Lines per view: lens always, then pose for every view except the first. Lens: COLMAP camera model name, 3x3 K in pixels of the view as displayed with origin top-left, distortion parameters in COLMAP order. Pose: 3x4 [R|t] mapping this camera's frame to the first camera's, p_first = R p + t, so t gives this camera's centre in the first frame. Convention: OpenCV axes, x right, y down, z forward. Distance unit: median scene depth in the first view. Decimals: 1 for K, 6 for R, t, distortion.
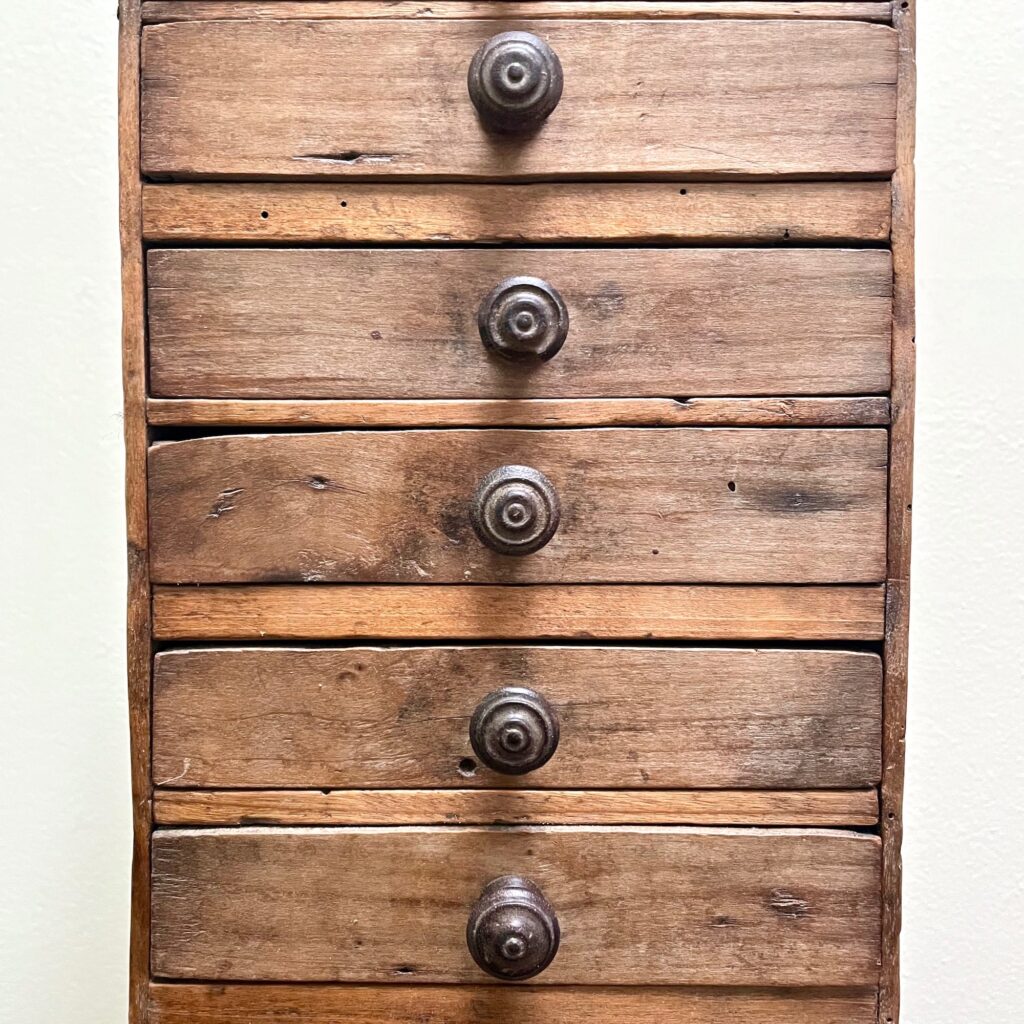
lens RADIAL K [[1384.4, 0, 496.1], [0, 1384.4, 511.7], [0, 0, 1]] dist [0.155295, -0.683689]
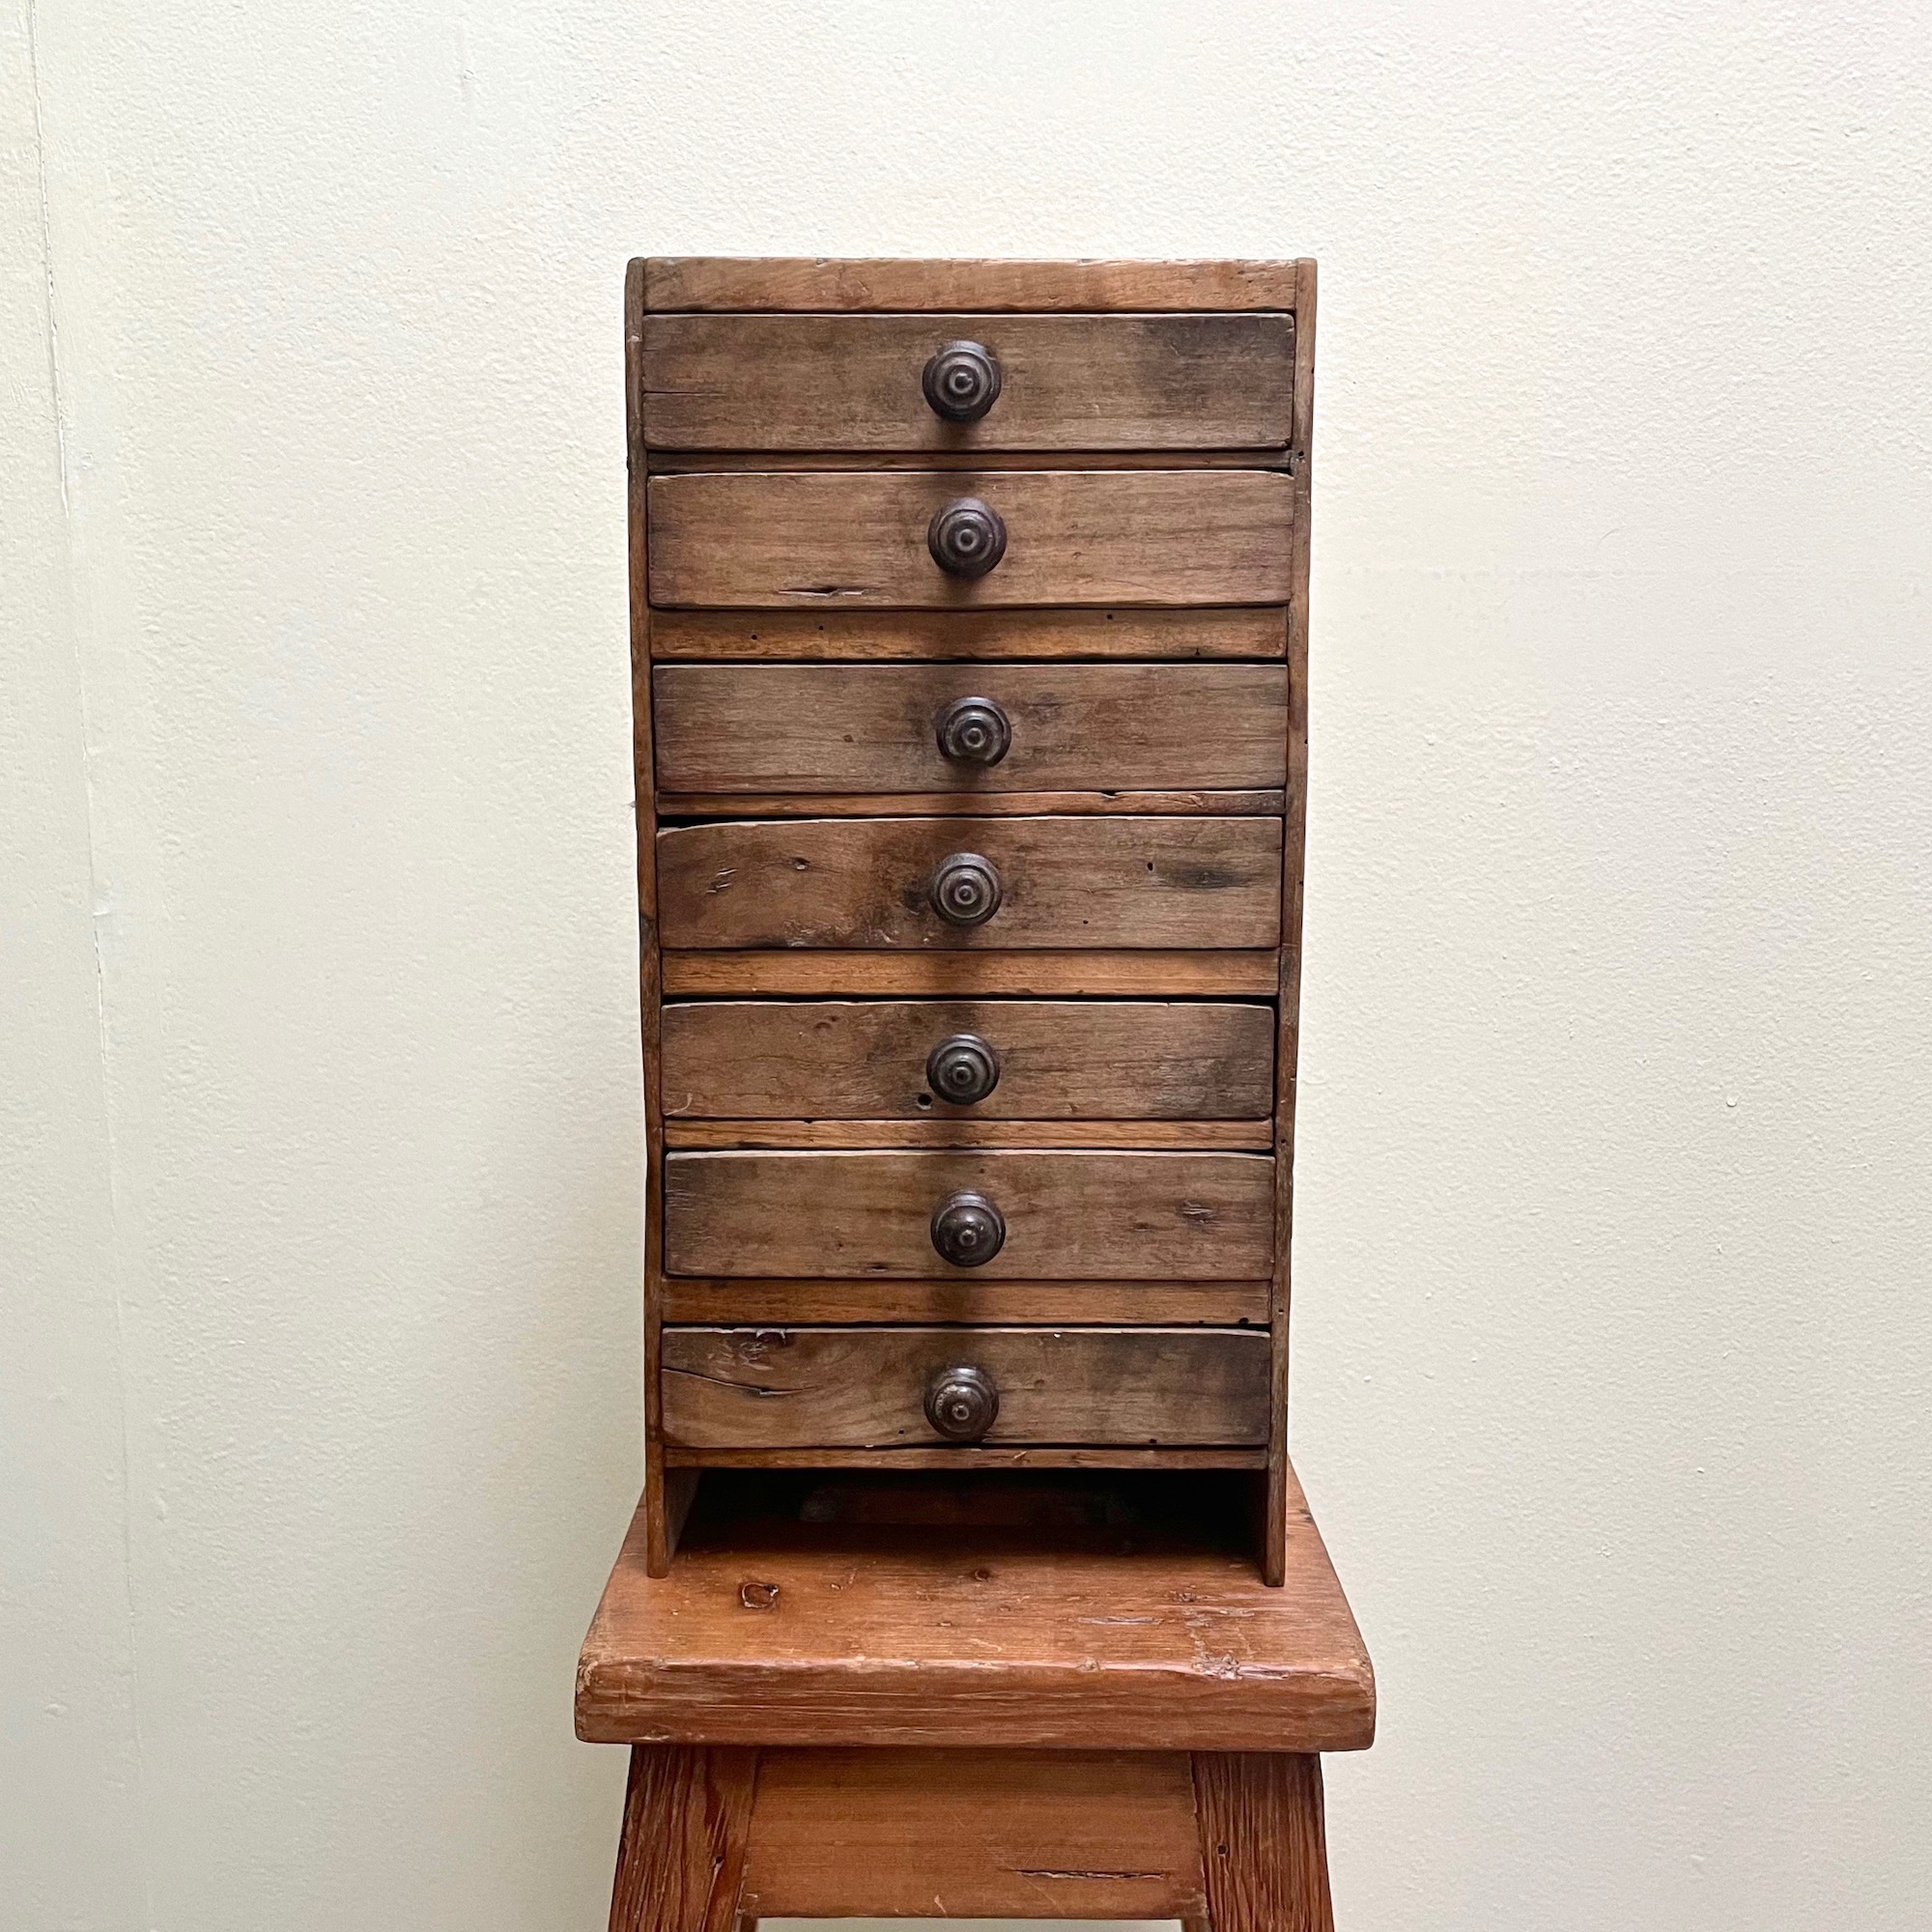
lens RADIAL K [[2612.1, 0, 936.0], [0, 2612.1, 965.5], [0, 0, 1]] dist [0.155295, -0.683689]
pose [[0.999996, -0.000434, 0.002743, -0.018548], [0.000102, 0.992788, 0.119885, -0.201671], [-0.002775, -0.119884, 0.992784, -1.216974]]
